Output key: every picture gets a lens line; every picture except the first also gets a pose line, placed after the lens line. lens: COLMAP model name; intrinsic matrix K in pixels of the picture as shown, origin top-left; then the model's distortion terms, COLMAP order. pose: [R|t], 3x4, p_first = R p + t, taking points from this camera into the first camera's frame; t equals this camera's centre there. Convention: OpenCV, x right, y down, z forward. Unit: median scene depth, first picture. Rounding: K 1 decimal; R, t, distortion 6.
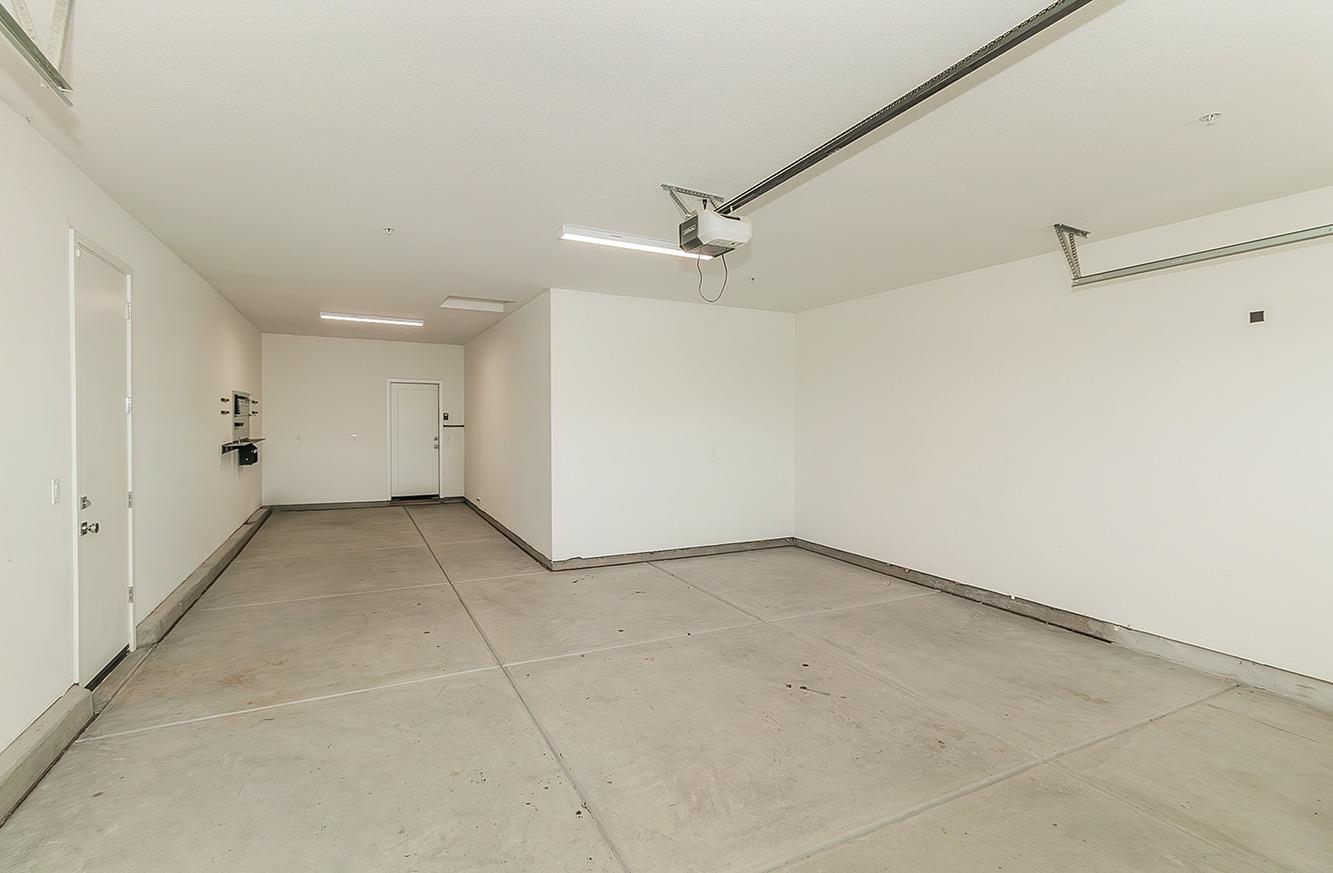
lens RADIAL K [[605.3, 0, 666.5], [0, 605.3, 436.5], [0, 0, 1]] dist [-0.000335, -0.000245]
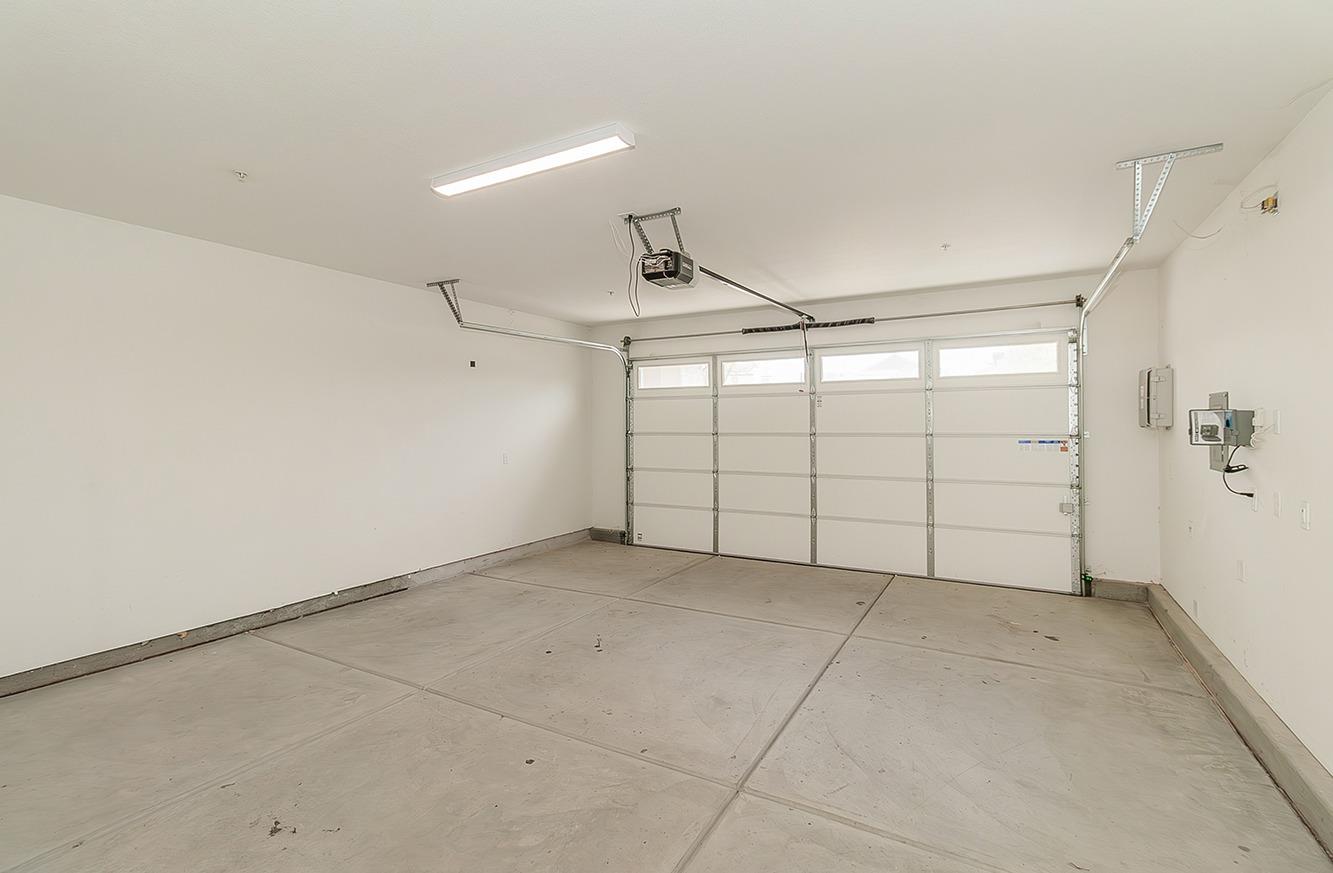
lens RADIAL K [[605.3, 0, 666.5], [0, 605.3, 436.5], [0, 0, 1]] dist [-0.000335, -0.000245]
pose [[-0.547845, -0.025830, 0.836181, -0.696073], [0.019883, 0.998839, 0.043881, -0.041998], [-0.836343, 0.040665, -0.546696, 1.259859]]
